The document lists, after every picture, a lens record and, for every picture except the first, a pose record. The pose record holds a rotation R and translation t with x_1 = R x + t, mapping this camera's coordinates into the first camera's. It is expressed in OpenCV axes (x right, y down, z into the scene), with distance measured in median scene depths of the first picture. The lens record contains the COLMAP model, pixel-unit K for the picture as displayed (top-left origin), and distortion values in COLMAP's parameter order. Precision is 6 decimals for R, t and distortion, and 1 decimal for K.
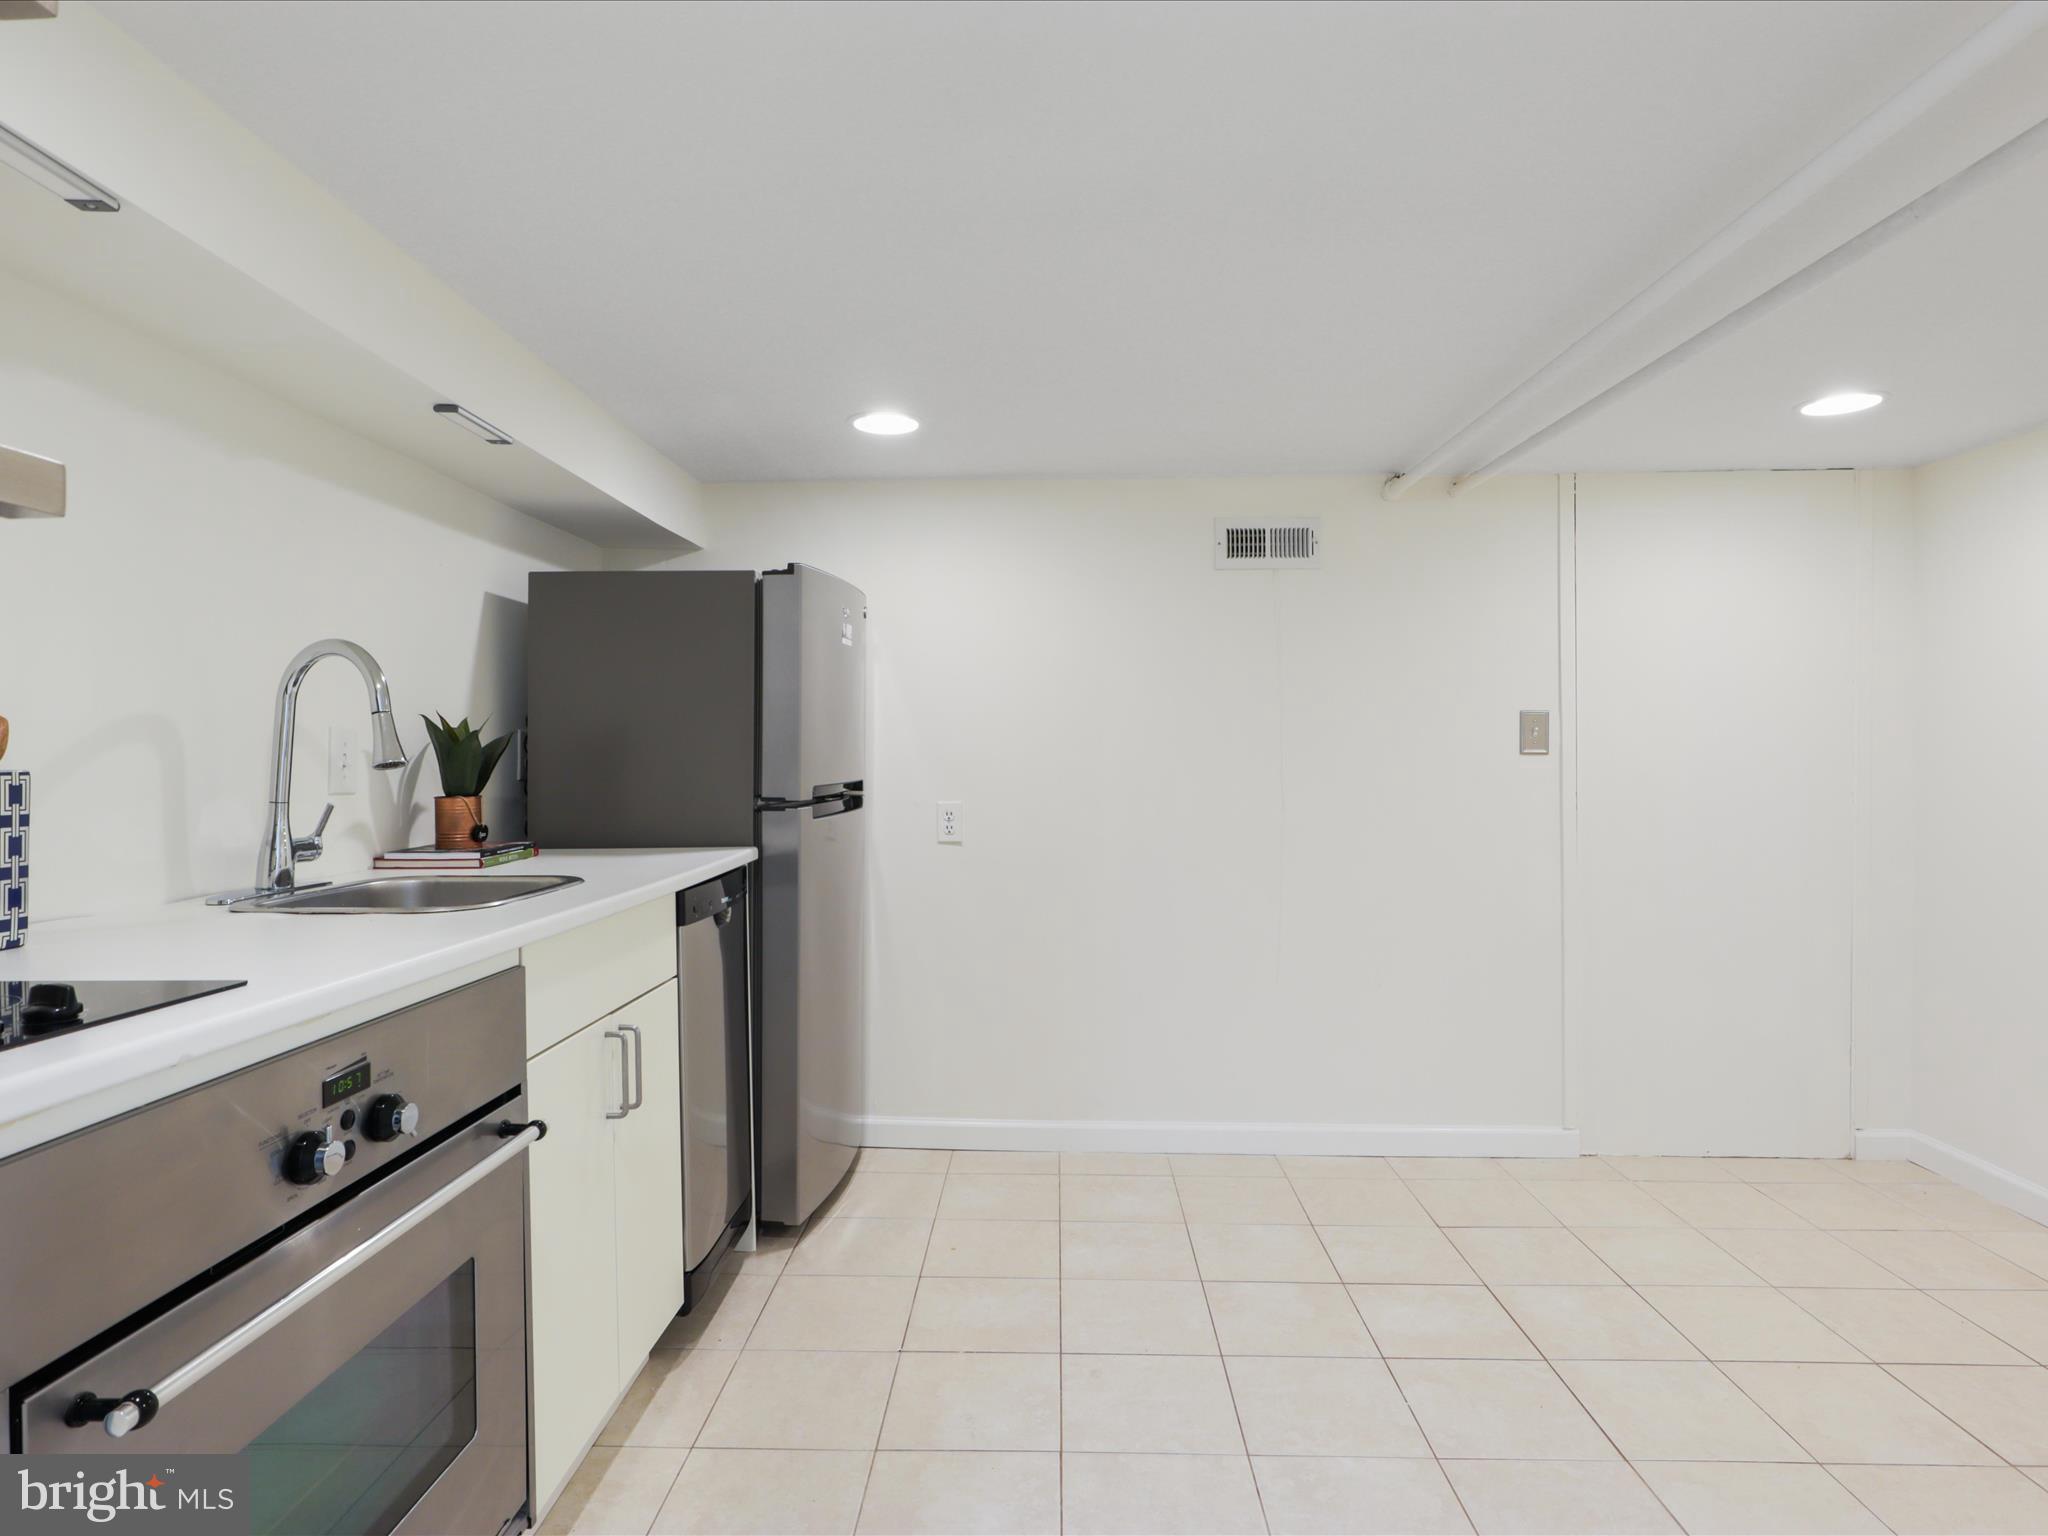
lens RADIAL K [[1167.0, 0, 1024.0], [0, 1167.0, 768.0], [0, 0, 1]] dist [-0.003746, -0.001834]
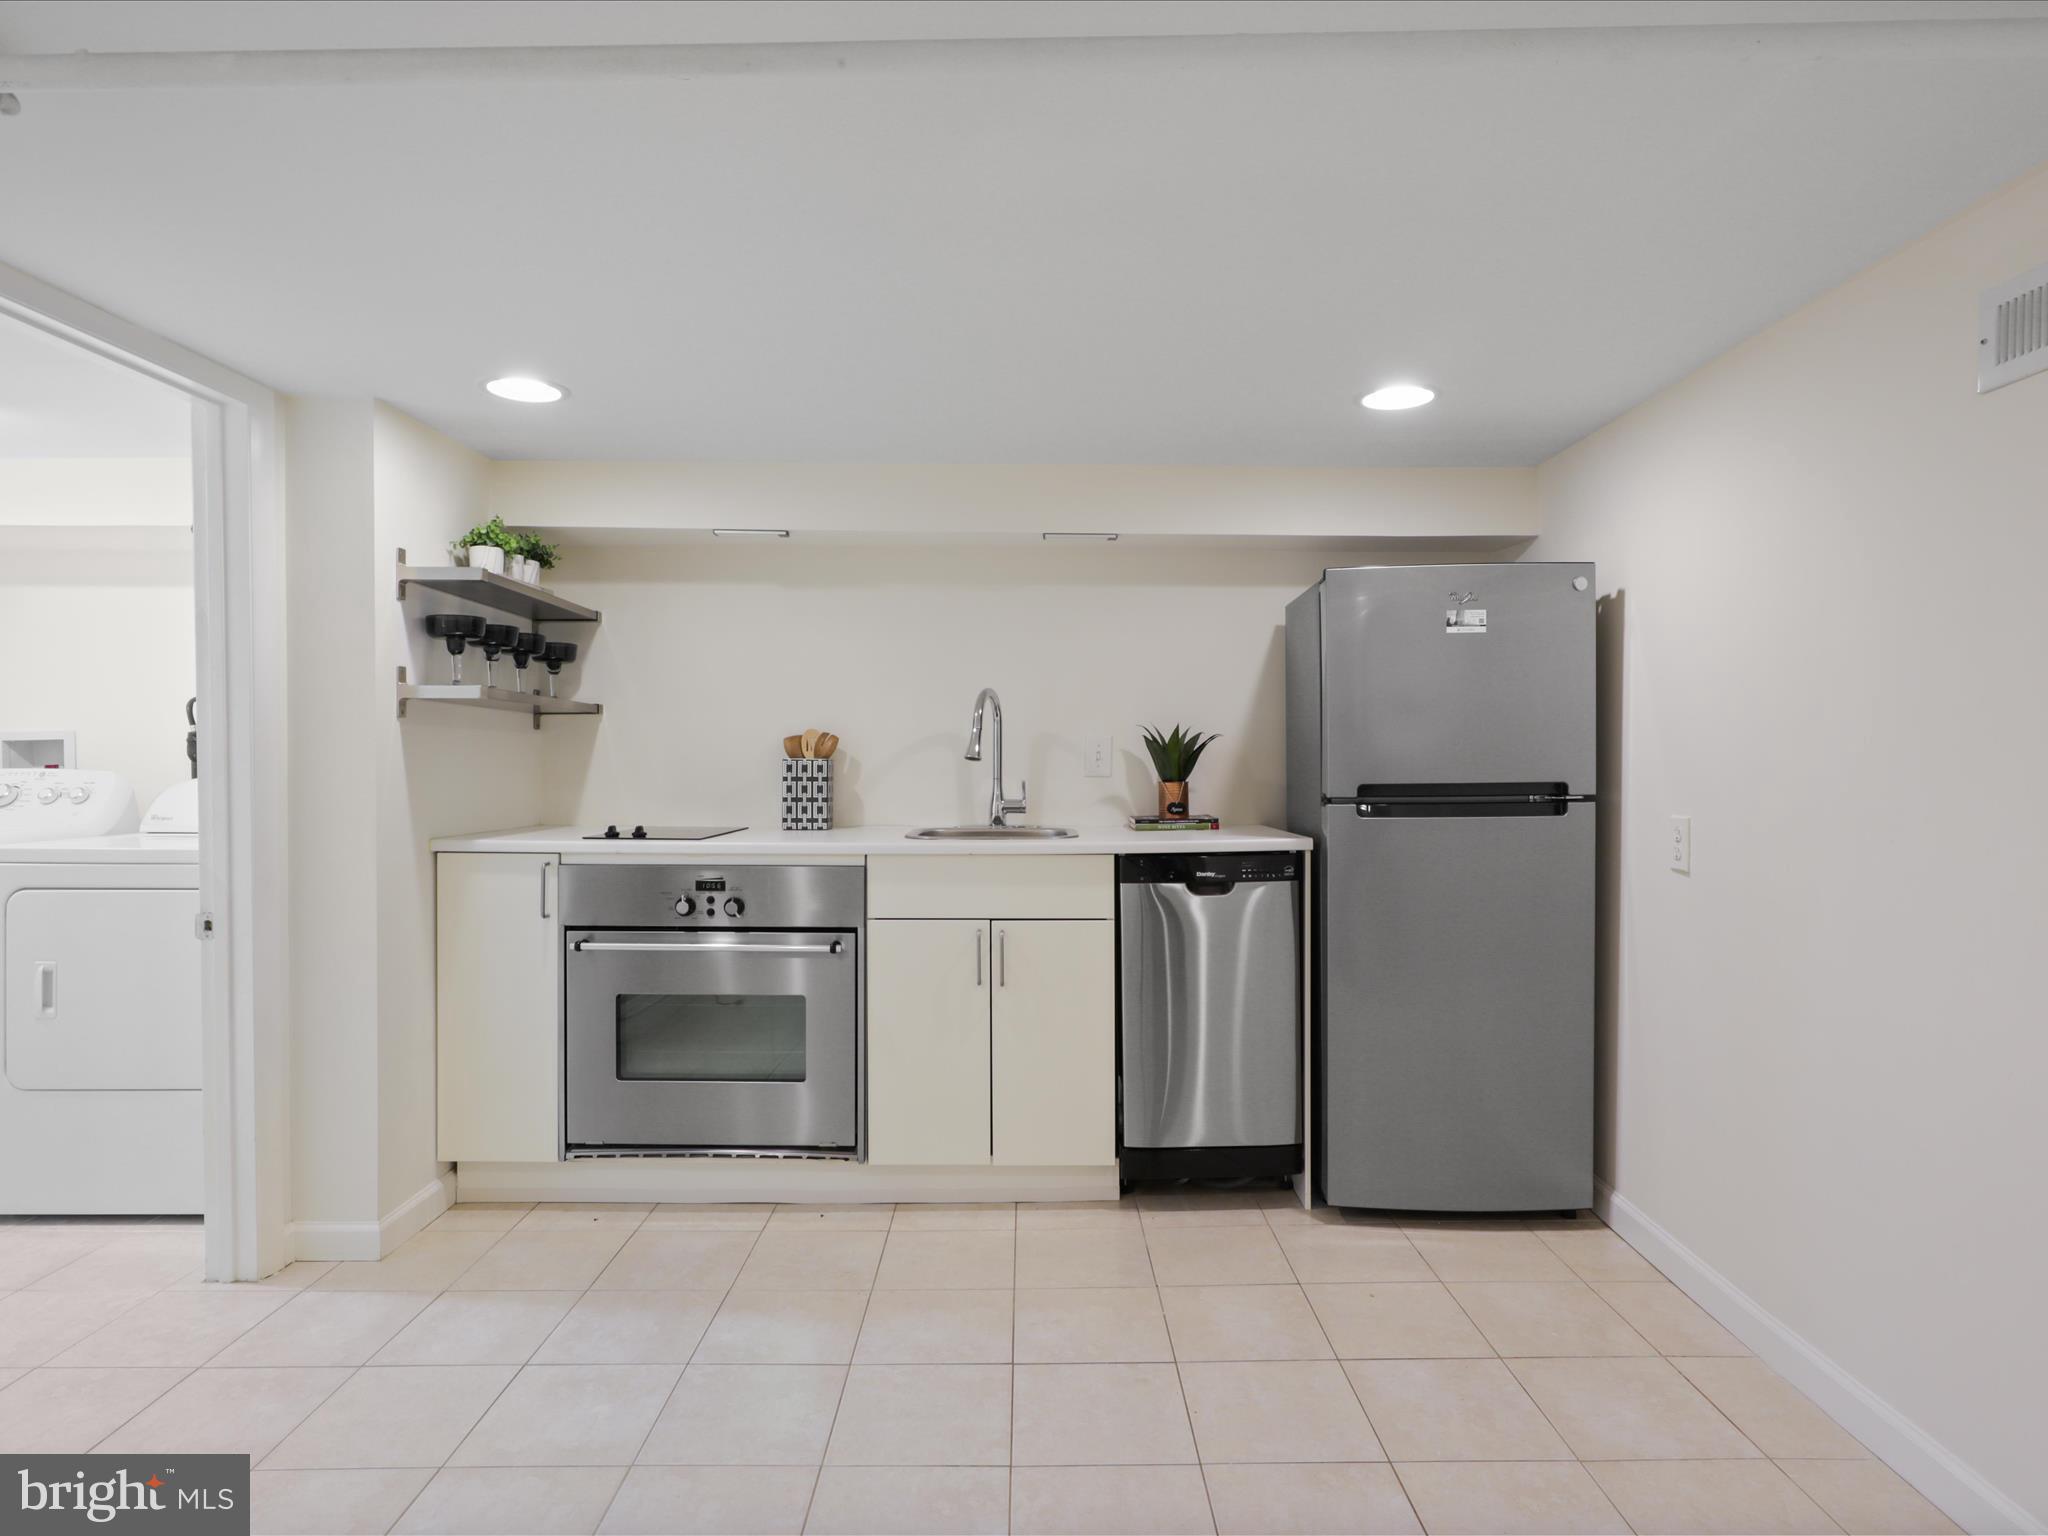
lens RADIAL K [[1167.0, 0, 1024.0], [0, 1167.0, 768.0], [0, 0, 1]] dist [-0.003746, -0.001834]
pose [[0.022363, 0.015321, -0.999633, 0.942939], [-0.009266, 0.999843, 0.015117, -0.013028], [0.999707, 0.008924, 0.022502, 0.789304]]
